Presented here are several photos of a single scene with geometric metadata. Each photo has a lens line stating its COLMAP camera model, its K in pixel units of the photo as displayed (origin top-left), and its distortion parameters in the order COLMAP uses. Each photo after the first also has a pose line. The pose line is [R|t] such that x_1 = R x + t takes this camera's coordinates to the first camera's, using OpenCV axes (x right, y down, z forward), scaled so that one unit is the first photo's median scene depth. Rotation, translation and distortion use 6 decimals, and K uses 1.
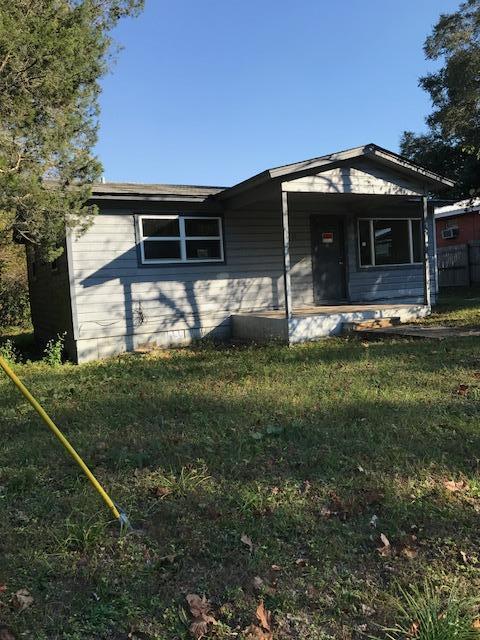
lens RADIAL K [[538.1, 0, 240.0], [0, 538.1, 320.0], [0, 0, 1]] dist [0.036638, -0.001452]
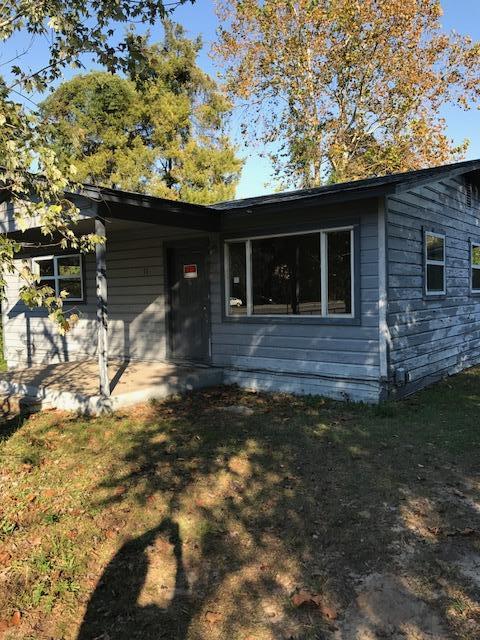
lens RADIAL K [[529.0, 0, 238.9], [0, 529.0, 307.7], [0, 0, 1]] dist [0.010758, -0.002051]
pose [[0.410509, 0.076019, -0.908682, 0.989961], [-0.062900, 0.996506, 0.054950, -0.176618], [0.909685, 0.034599, 0.413856, 0.930692]]
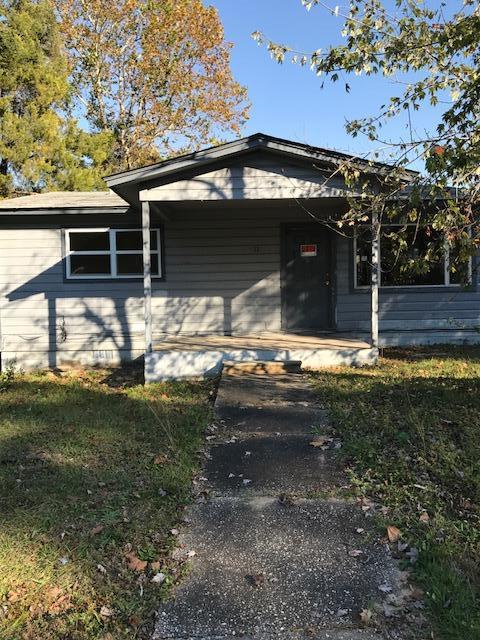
lens RADIAL K [[528.1, 0, 236.7], [0, 528.1, 308.5], [0, 0, 1]] dist [0.080912, -0.142467]
pose [[0.876417, 0.058393, -0.478000, 0.545180], [-0.065620, 0.997843, 0.001583, -0.071972], [0.477062, 0.029979, 0.878358, 0.305315]]
